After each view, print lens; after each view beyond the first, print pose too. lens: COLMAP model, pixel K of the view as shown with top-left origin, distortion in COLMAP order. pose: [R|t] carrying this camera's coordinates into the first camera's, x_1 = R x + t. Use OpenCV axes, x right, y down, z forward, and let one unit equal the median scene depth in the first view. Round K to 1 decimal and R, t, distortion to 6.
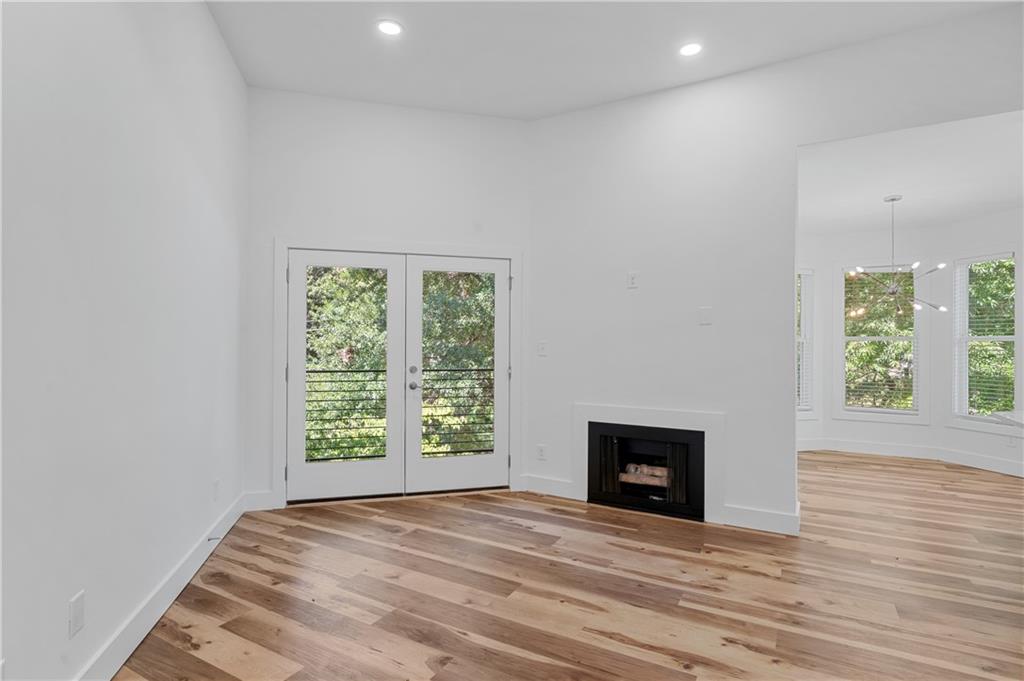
lens RADIAL K [[525.7, 0, 518.5], [0, 525.7, 339.9], [0, 0, 1]] dist [0.000171, 0.000101]
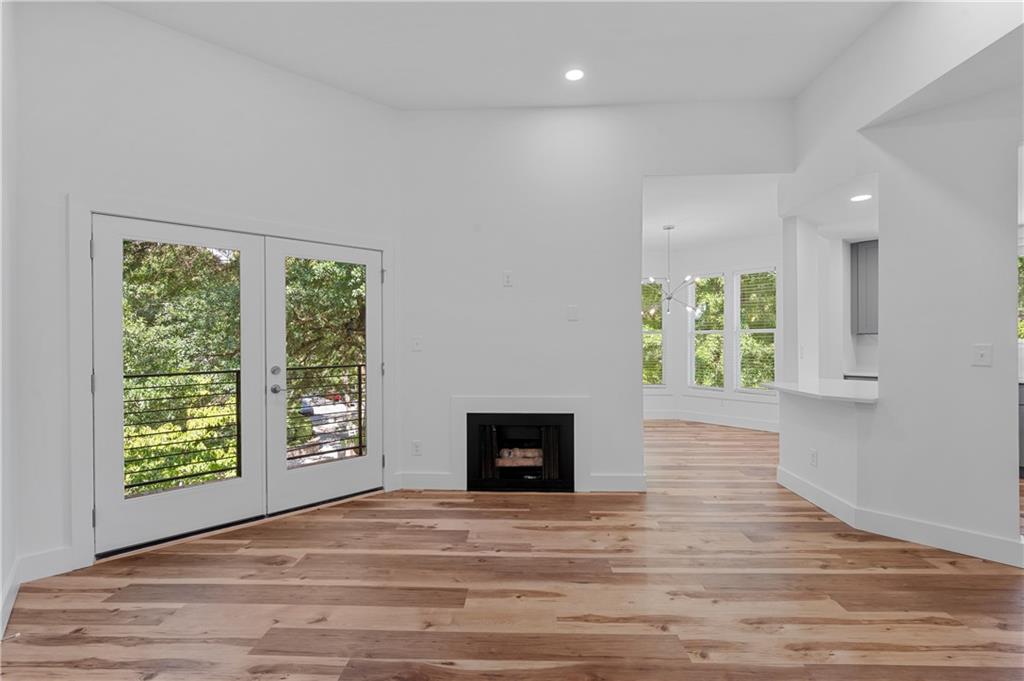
lens RADIAL K [[466.6, 0, 517.4], [0, 466.6, 338.9], [0, 0, 1]] dist [0.000989, -0.000104]
pose [[0.887560, -0.010287, 0.460578, -0.233637], [0.005856, 0.999922, 0.011049, -0.001374], [-0.460655, -0.007110, 0.887551, 0.158608]]
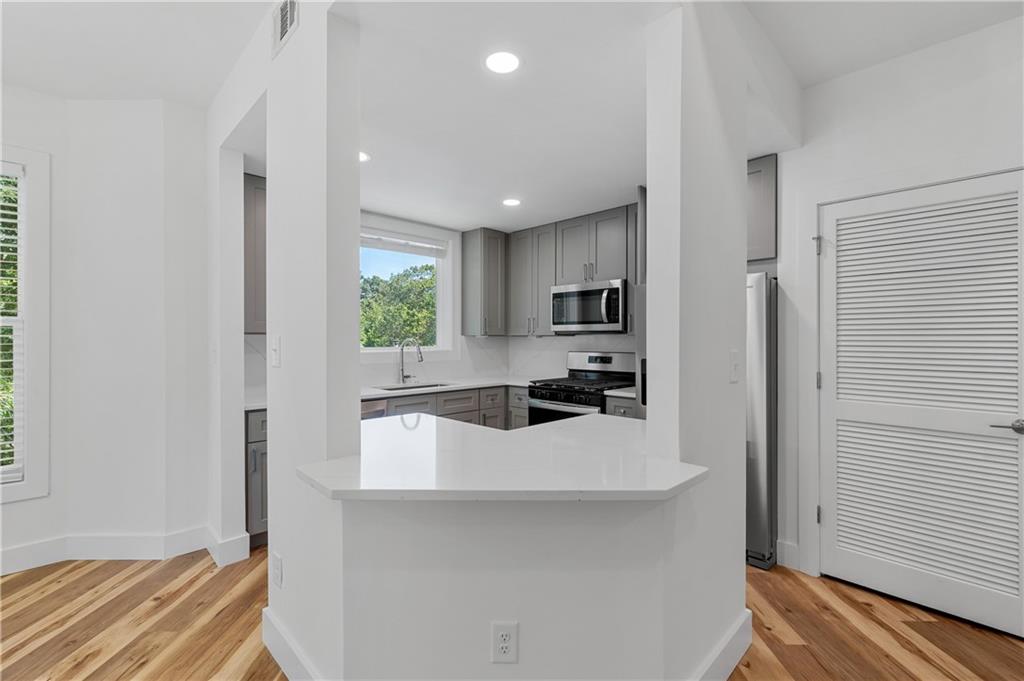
lens RADIAL K [[444.3, 0, 534.8], [0, 444.3, 344.1], [0, 0, 1]] dist [0.026245, -0.000043]
pose [[-0.521674, -0.010410, 0.853081, 0.445589], [-0.008530, 0.999939, 0.006985, 0.010164], [-0.853102, -0.003633, -0.521732, 0.925312]]
